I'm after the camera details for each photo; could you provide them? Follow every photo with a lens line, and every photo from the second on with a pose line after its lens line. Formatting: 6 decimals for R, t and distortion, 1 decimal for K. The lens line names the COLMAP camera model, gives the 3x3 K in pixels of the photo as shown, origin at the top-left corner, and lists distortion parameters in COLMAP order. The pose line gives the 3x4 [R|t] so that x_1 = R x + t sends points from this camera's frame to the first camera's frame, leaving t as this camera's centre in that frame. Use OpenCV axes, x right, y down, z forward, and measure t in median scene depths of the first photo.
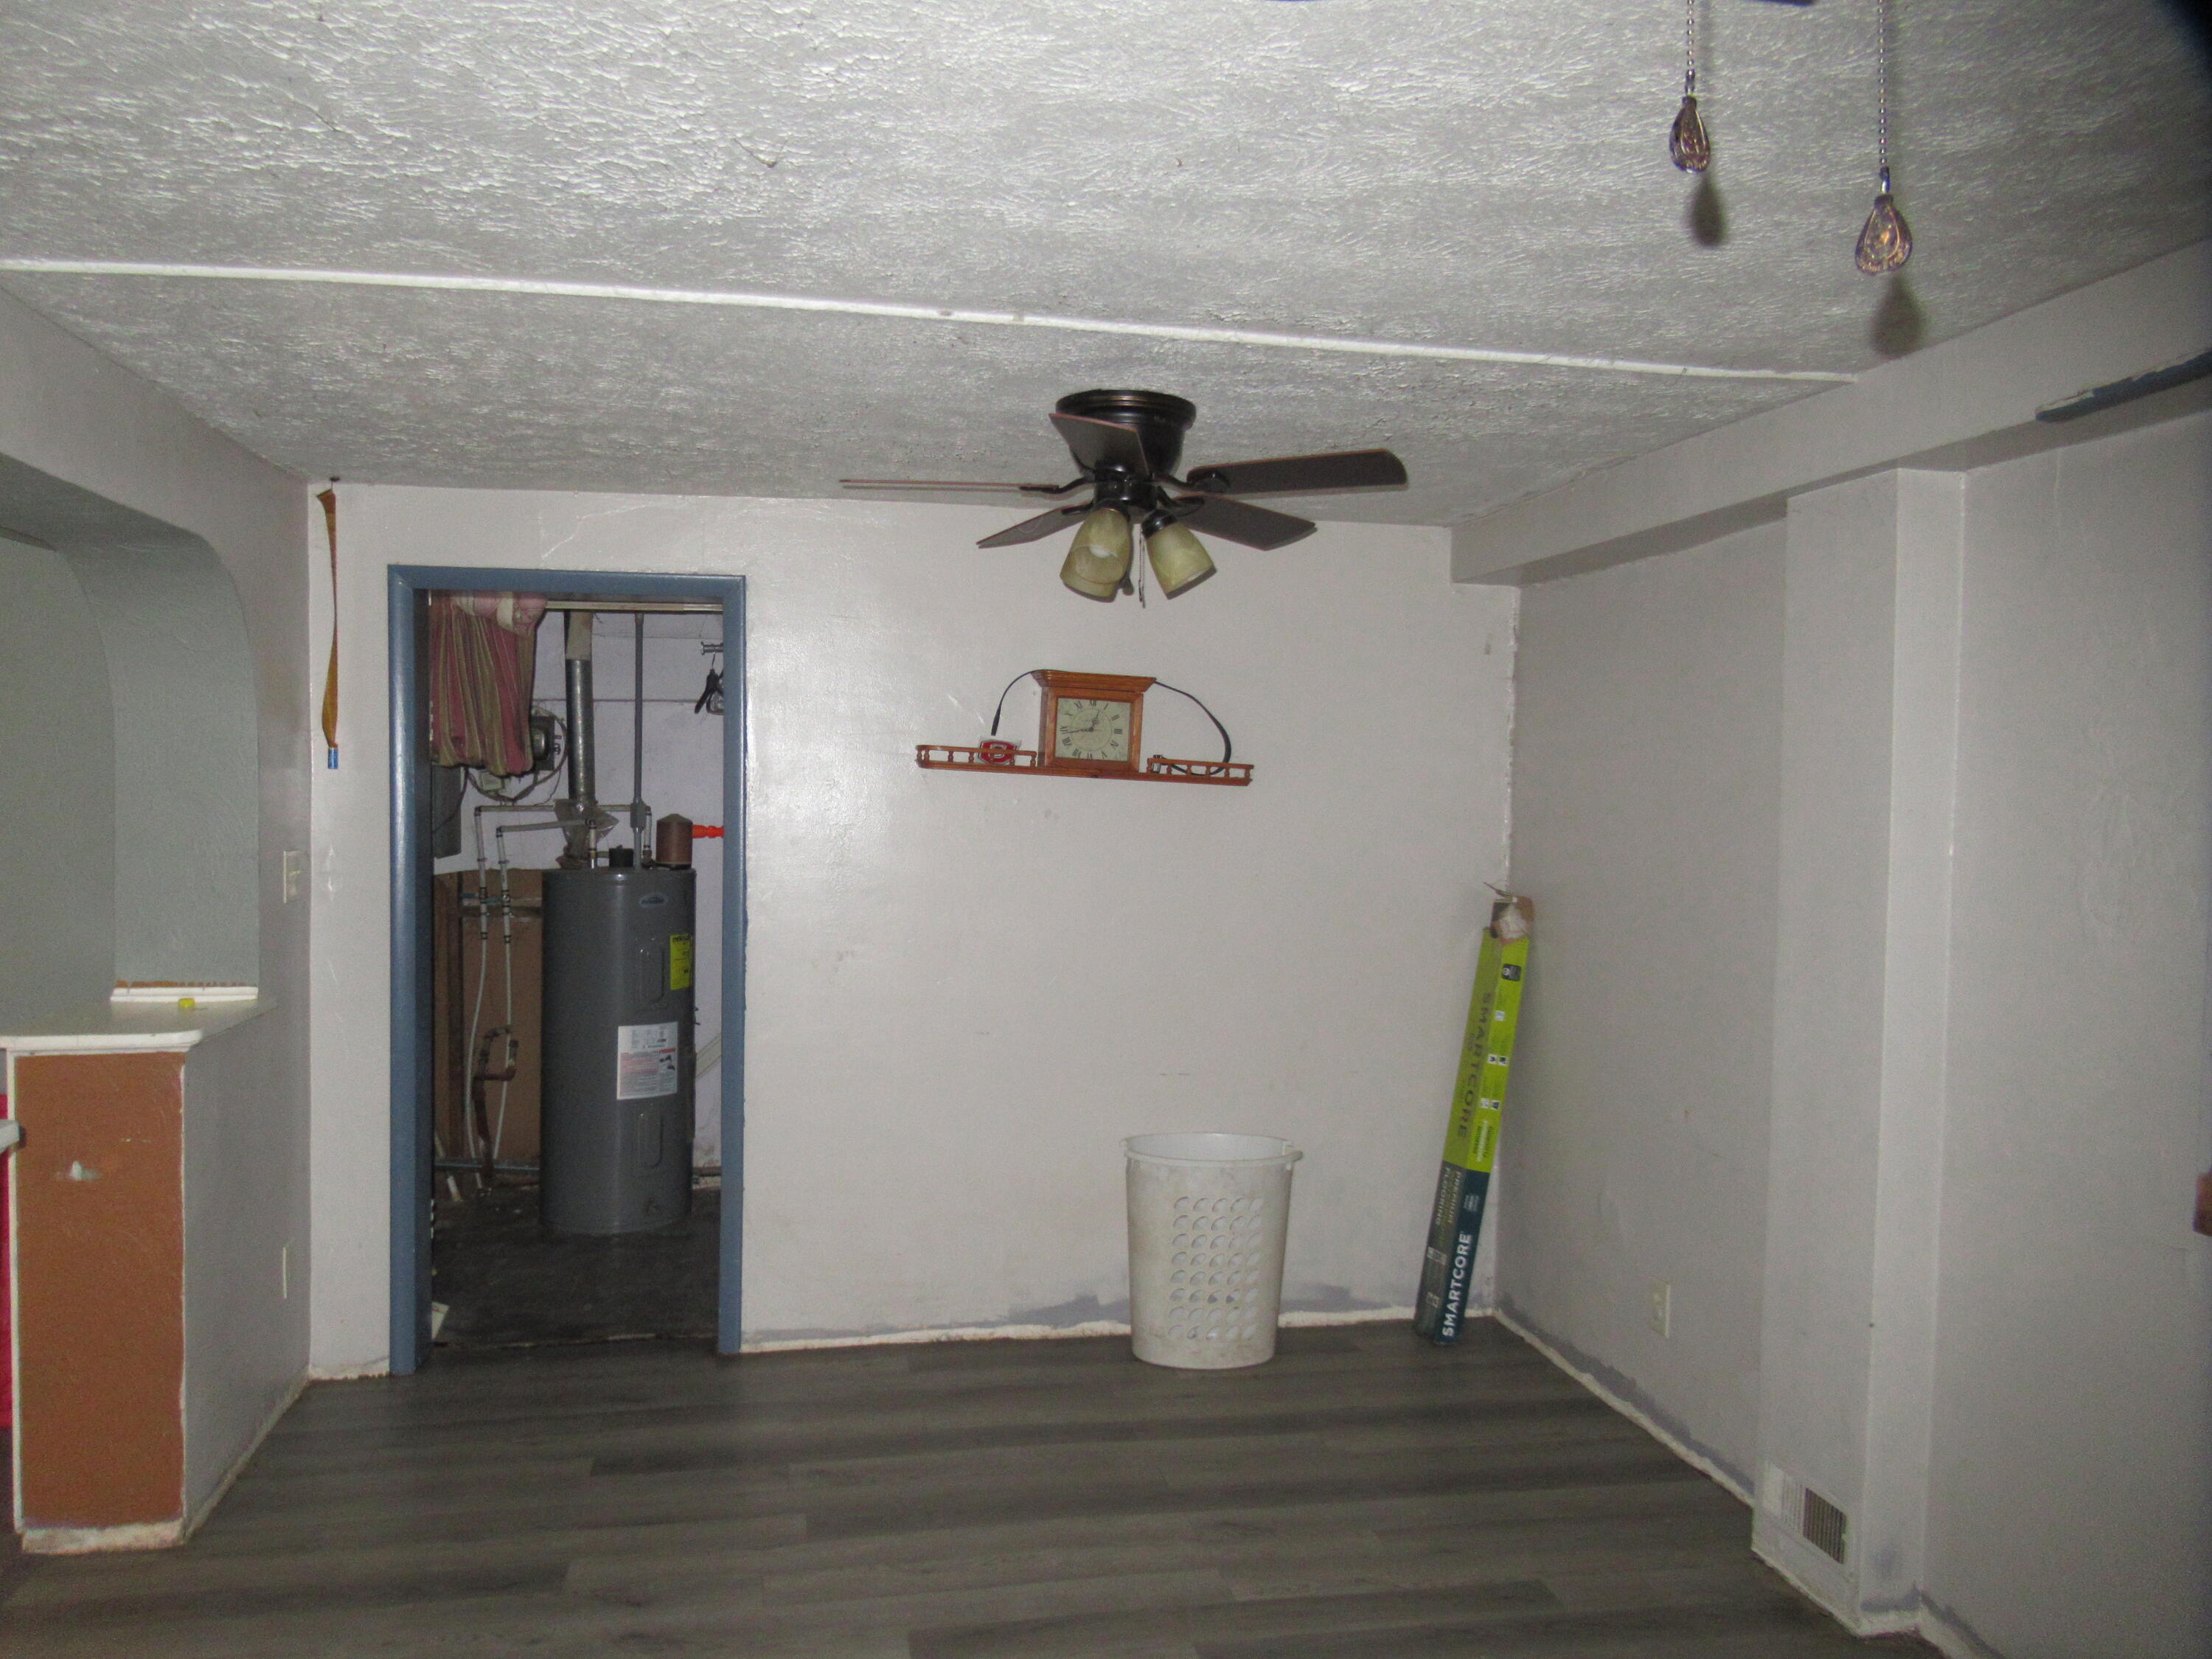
lens RADIAL K [[1650.6, 0, 1082.5], [0, 1650.6, 815.4], [0, 0, 1]] dist [-0.001927, -0.002308]
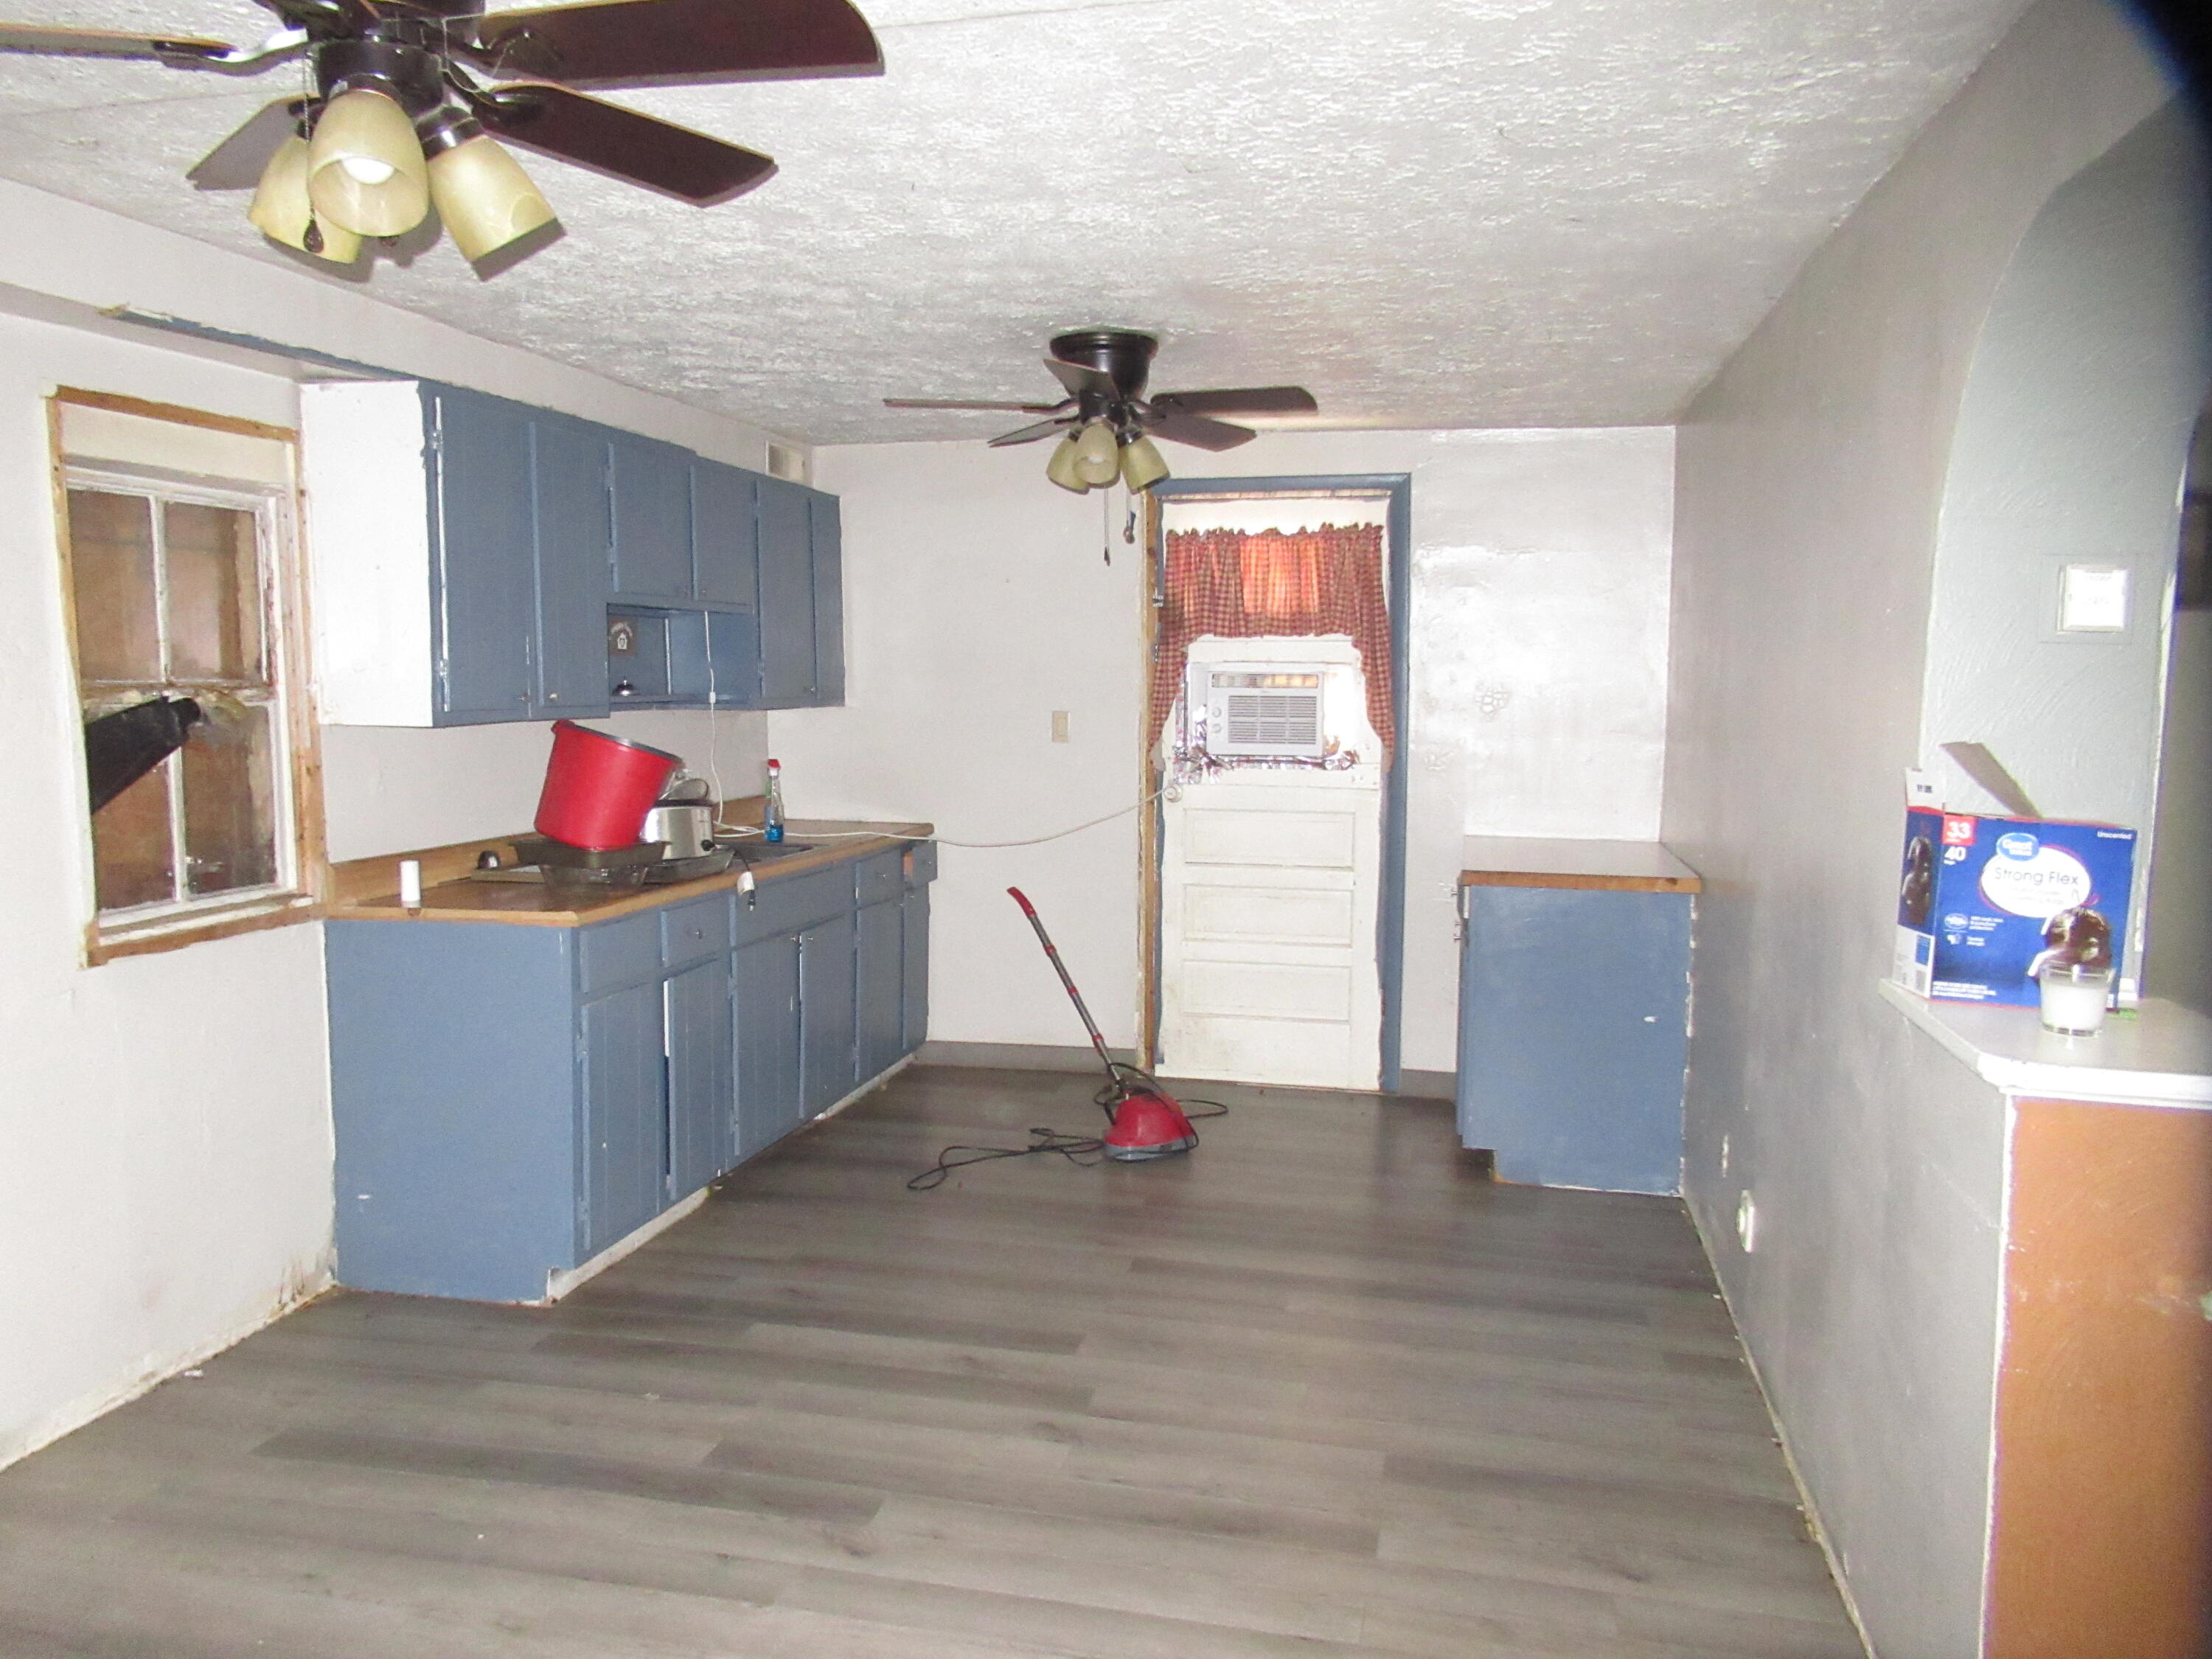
lens RADIAL K [[1650.6, 0, 1082.5], [0, 1650.6, 815.4], [0, 0, 1]] dist [-0.001927, -0.002308]
pose [[-0.908041, -0.041085, 0.416862, -0.669438], [0.000354, 0.995103, 0.098845, 0.002300], [-0.418882, 0.089903, -0.903579, 2.212611]]
